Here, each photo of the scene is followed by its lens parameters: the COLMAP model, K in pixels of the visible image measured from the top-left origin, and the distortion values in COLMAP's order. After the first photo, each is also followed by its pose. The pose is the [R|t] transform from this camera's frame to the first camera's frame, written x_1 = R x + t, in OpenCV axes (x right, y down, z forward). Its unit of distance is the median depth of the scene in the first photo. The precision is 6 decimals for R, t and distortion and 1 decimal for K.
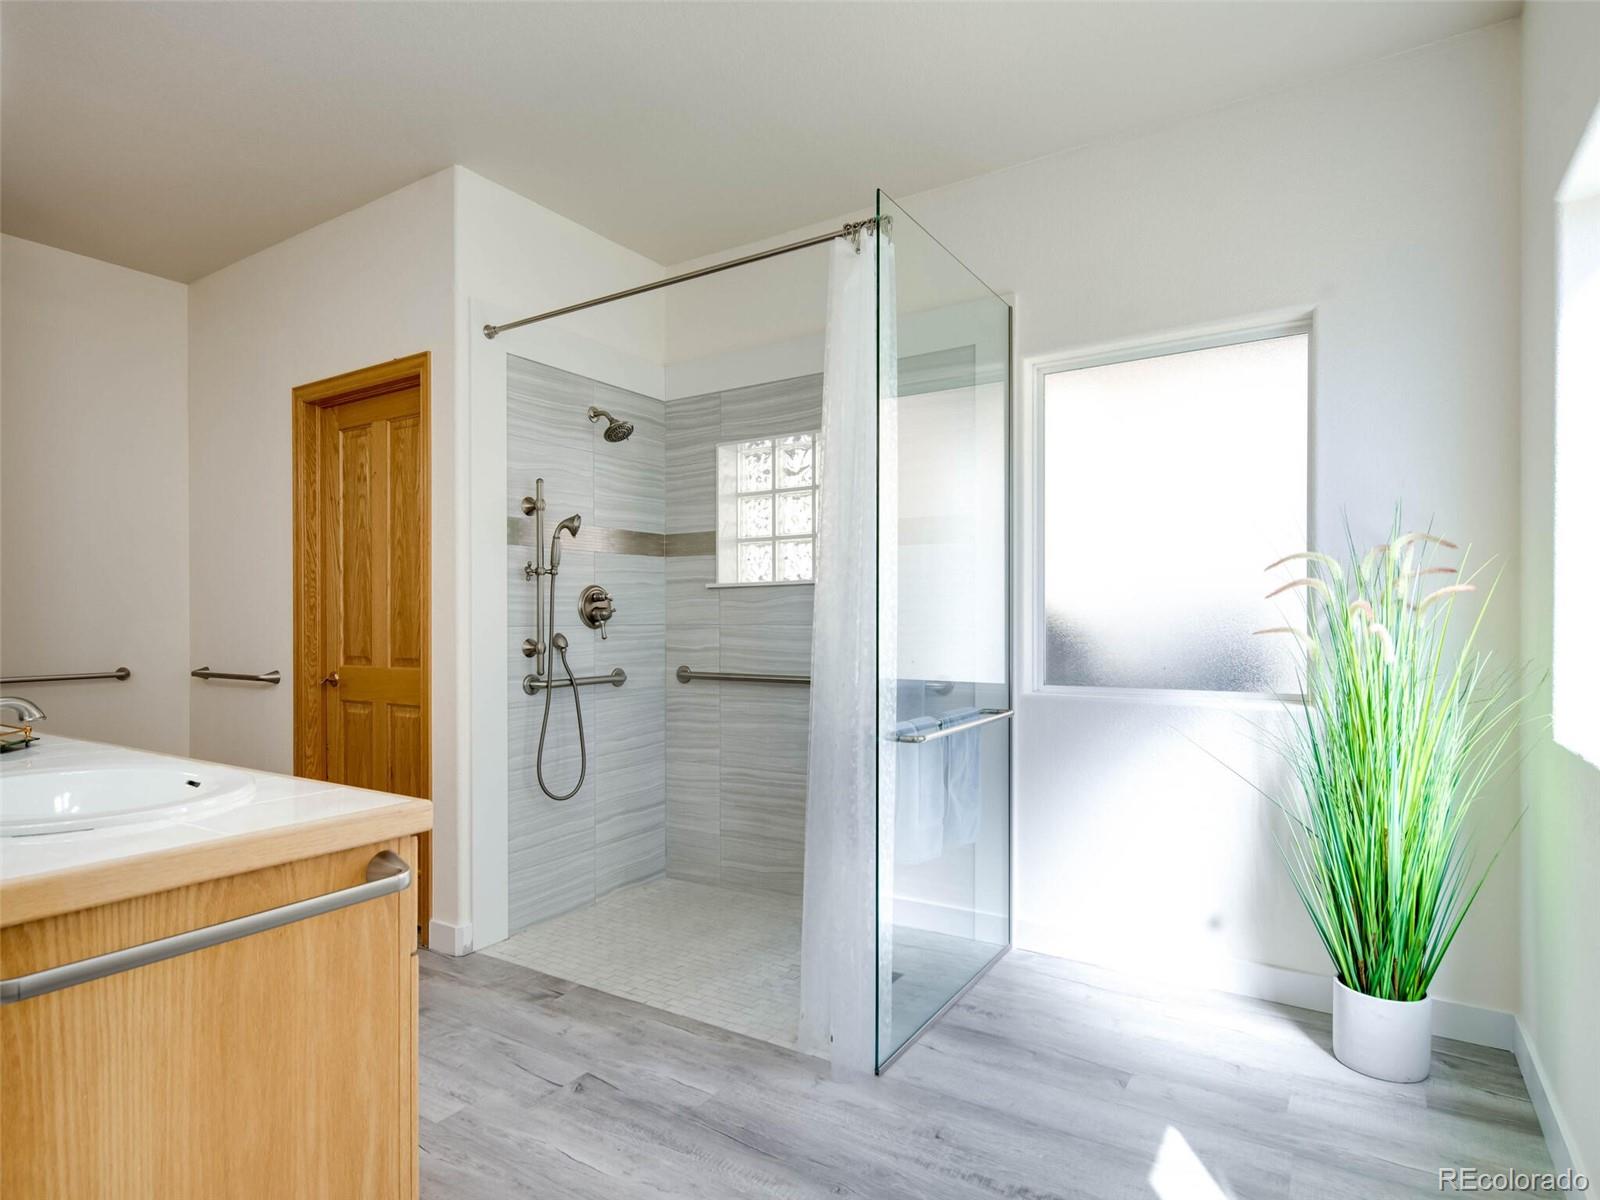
lens RADIAL K [[875.5, 0, 782.4], [0, 875.5, 606.6], [0, 0, 1]] dist [0.007096, 0.000911]
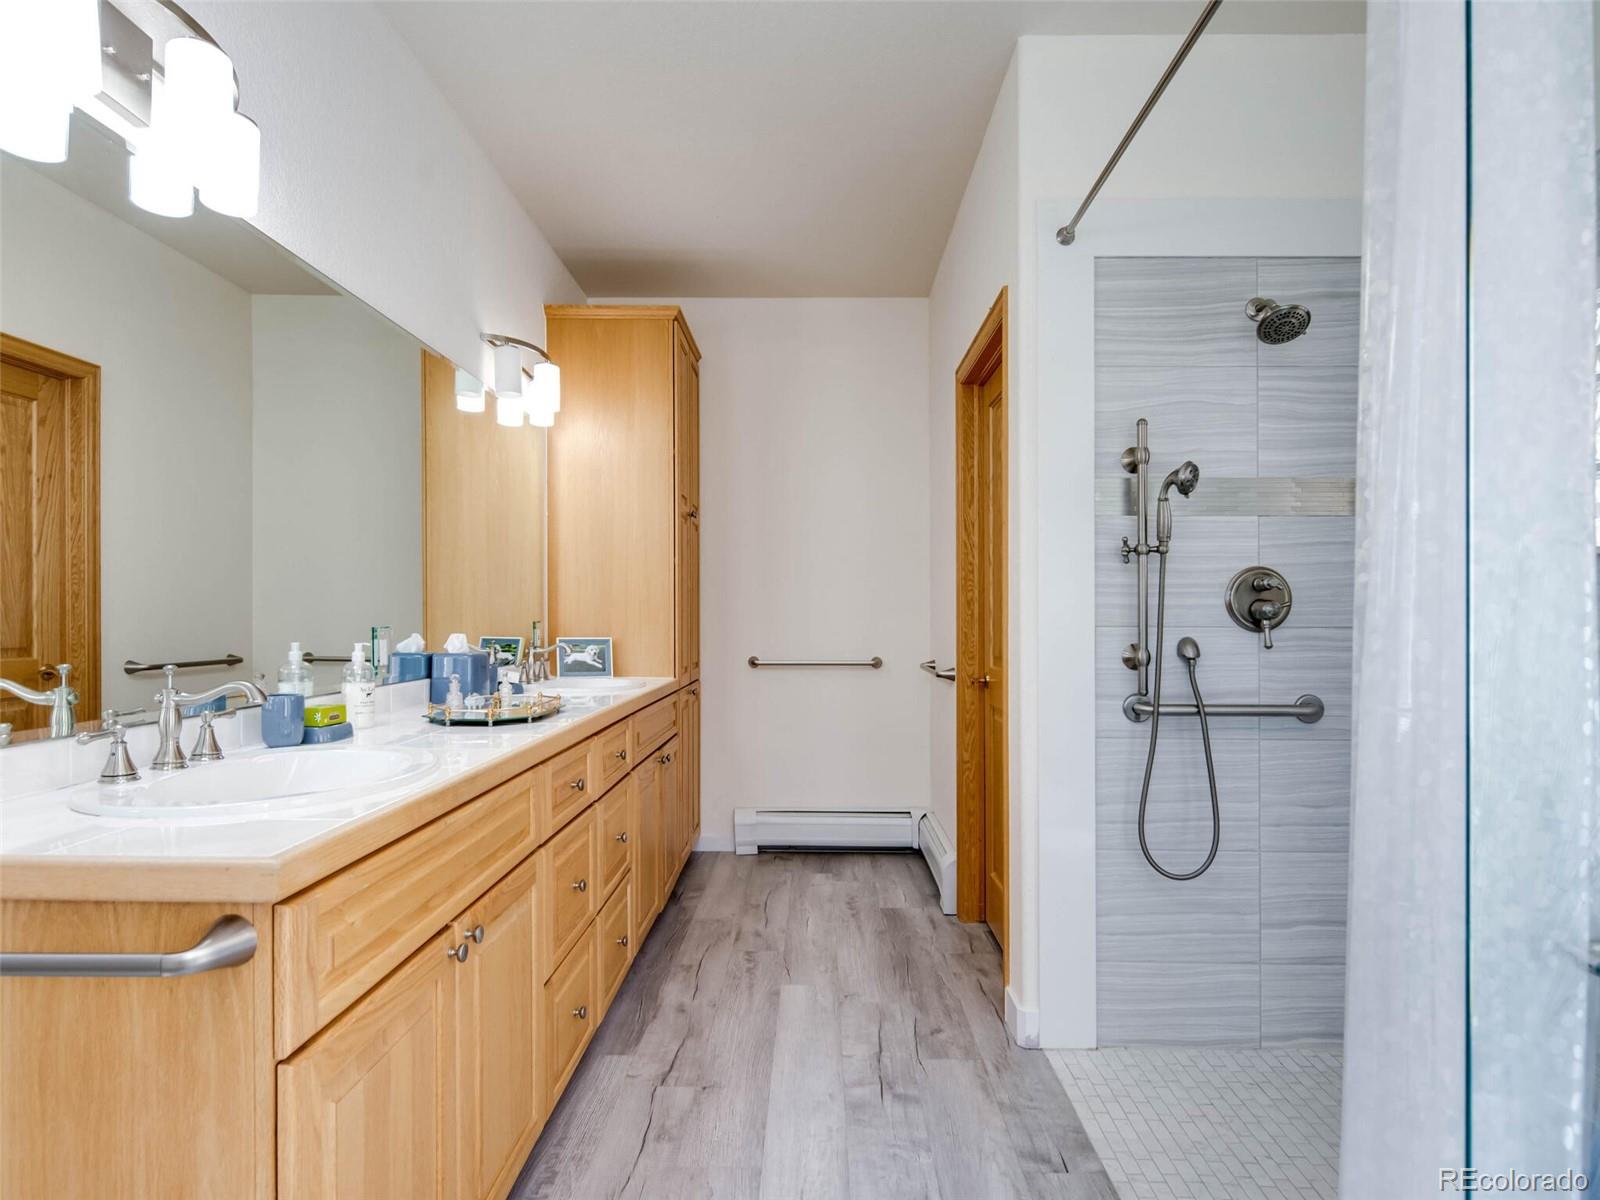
lens RADIAL K [[885.0, 0, 807.1], [0, 885.0, 603.7], [0, 0, 1]] dist [-0.000712, -0.001243]
pose [[0.539520, -0.002959, -0.841968, 0.179465], [0.004244, 0.999991, -0.000795, 0.003060], [0.841962, -0.003145, 0.539527, 0.383322]]
